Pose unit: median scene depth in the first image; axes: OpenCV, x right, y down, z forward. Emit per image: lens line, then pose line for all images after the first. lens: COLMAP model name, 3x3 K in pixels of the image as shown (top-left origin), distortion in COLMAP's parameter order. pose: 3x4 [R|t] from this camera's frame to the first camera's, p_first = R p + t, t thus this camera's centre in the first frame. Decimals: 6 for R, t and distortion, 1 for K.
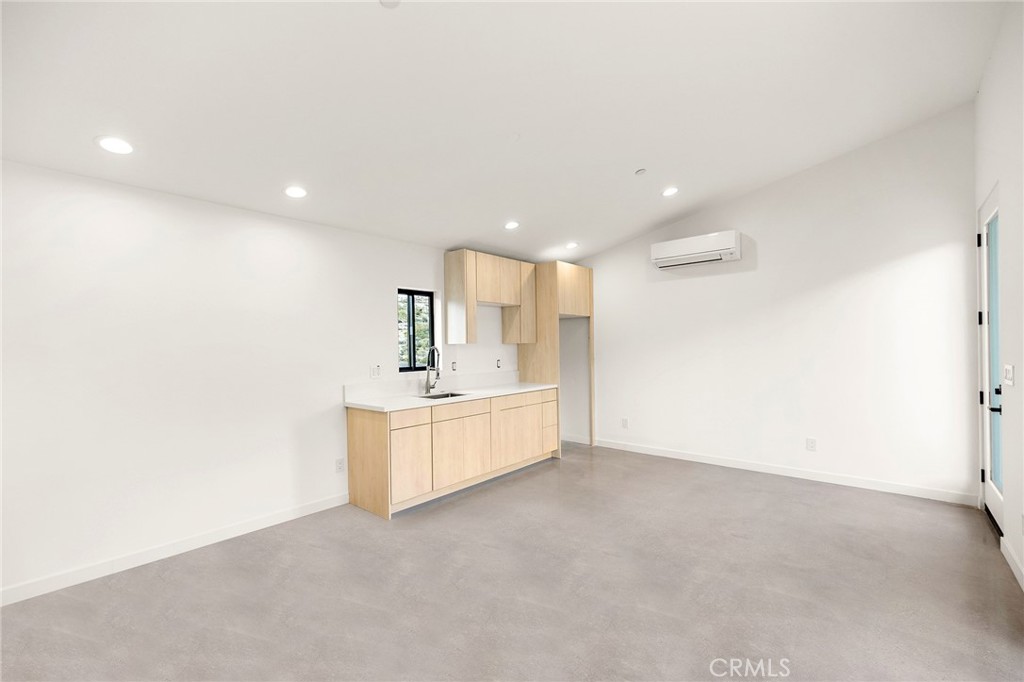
lens RADIAL K [[439.3, 0, 516.2], [0, 439.3, 349.4], [0, 0, 1]] dist [0.027017, -0.000225]
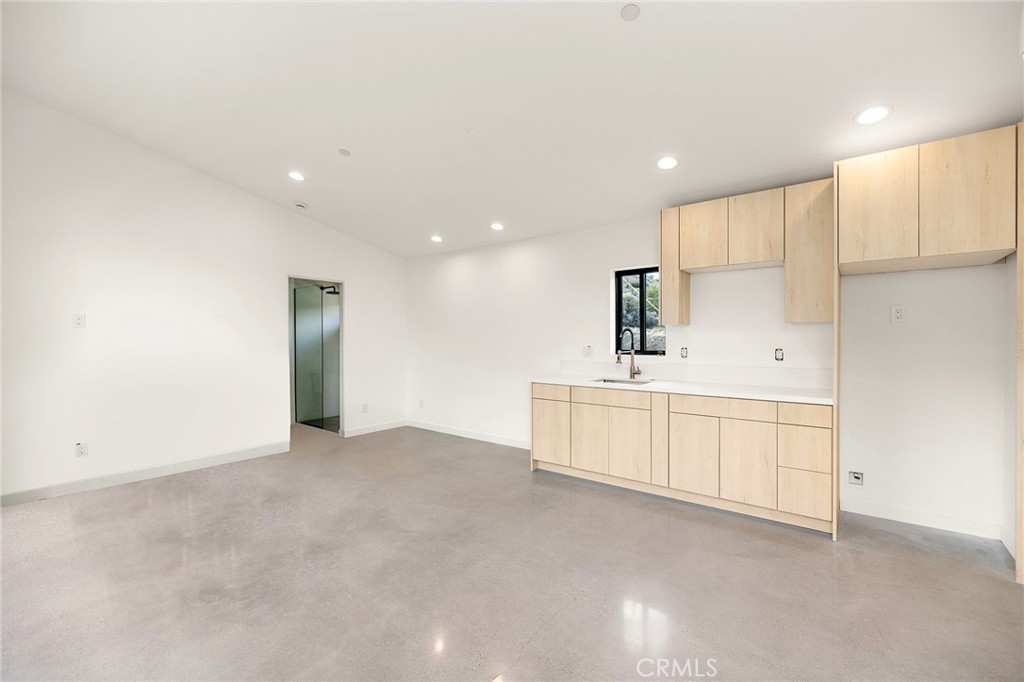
lens RADIAL K [[441.8, 0, 512.0], [0, 441.8, 341.0], [0, 0, 1]] dist [0.000867, 0.000000]
pose [[0.021620, 0.015014, -0.999654, 0.738166], [-0.008526, 0.999854, 0.014832, 0.007980], [0.999730, 0.008202, 0.021745, 0.730630]]
